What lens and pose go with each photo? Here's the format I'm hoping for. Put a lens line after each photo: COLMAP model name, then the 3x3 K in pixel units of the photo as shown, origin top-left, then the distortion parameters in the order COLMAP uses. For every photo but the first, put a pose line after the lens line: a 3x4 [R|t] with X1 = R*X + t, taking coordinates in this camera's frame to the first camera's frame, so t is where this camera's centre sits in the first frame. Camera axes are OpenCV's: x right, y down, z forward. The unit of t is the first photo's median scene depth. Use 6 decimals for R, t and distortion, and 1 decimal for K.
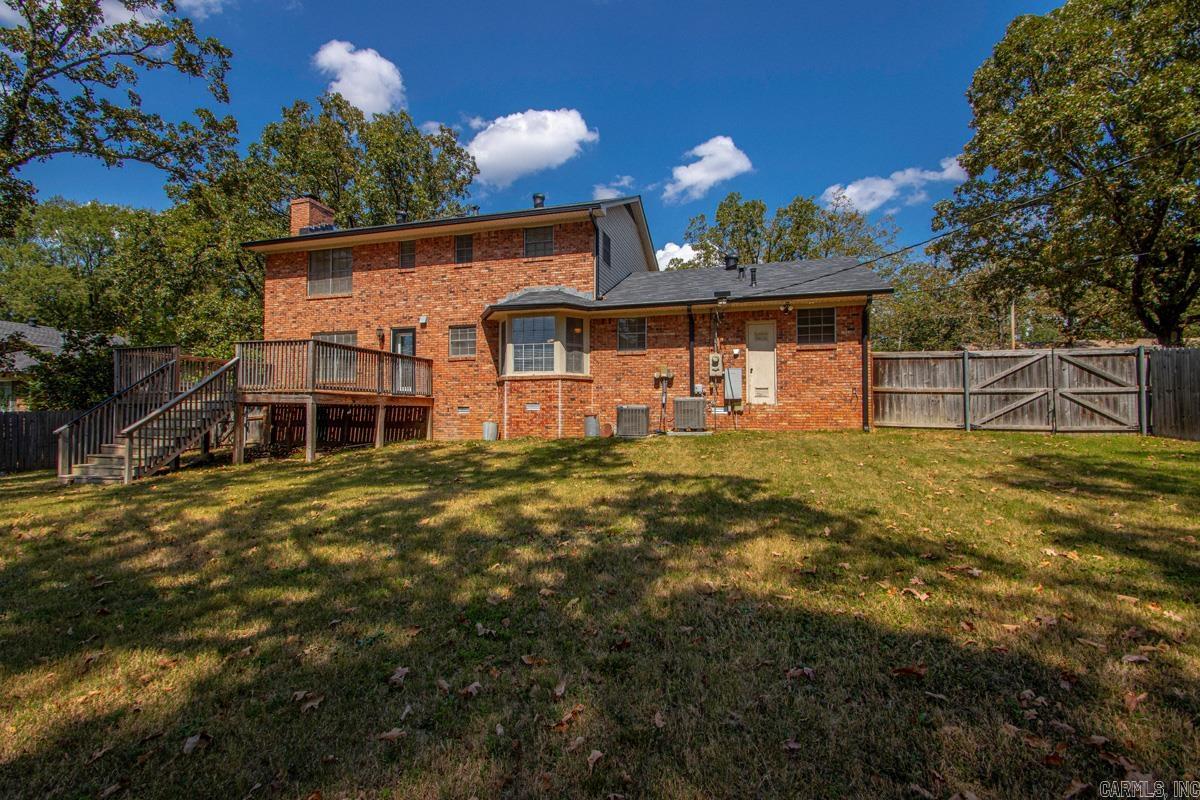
lens RADIAL K [[560.6, 0, 585.6], [0, 560.6, 401.4], [0, 0, 1]] dist [0.014190, -0.017013]
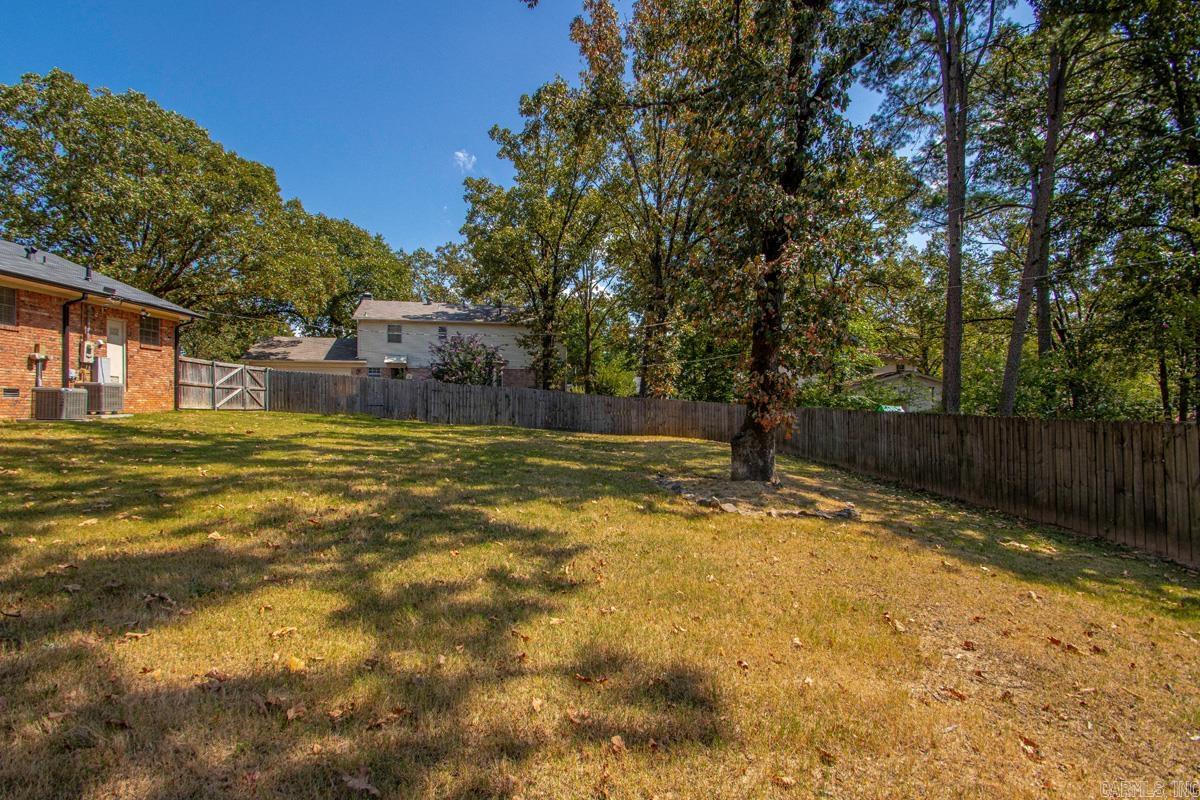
lens RADIAL K [[560.6, 0, 587.5], [0, 560.6, 397.7], [0, 0, 1]] dist [0.014190, -0.017013]
pose [[-0.306941, 0.013749, 0.951629, -1.025924], [-0.020871, 0.999558, -0.021173, 0.022648], [-0.951500, -0.026361, -0.306518, 0.408997]]
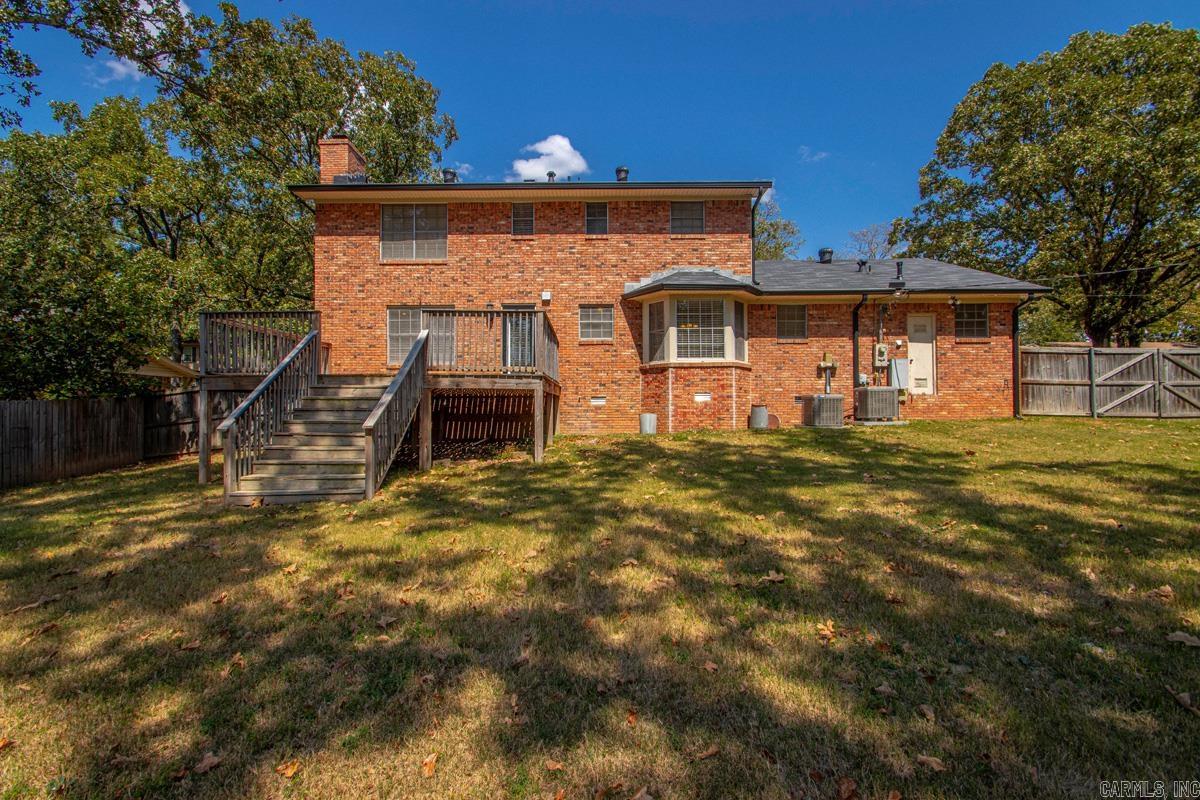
lens RADIAL K [[560.6, 0, 588.3], [0, 560.6, 403.2], [0, 0, 1]] dist [0.014190, -0.017013]
pose [[0.960032, -0.000117, 0.279891, -0.536471], [-0.003410, 0.999921, 0.012117, 0.010390], [-0.279870, -0.012588, 0.959955, 0.168706]]
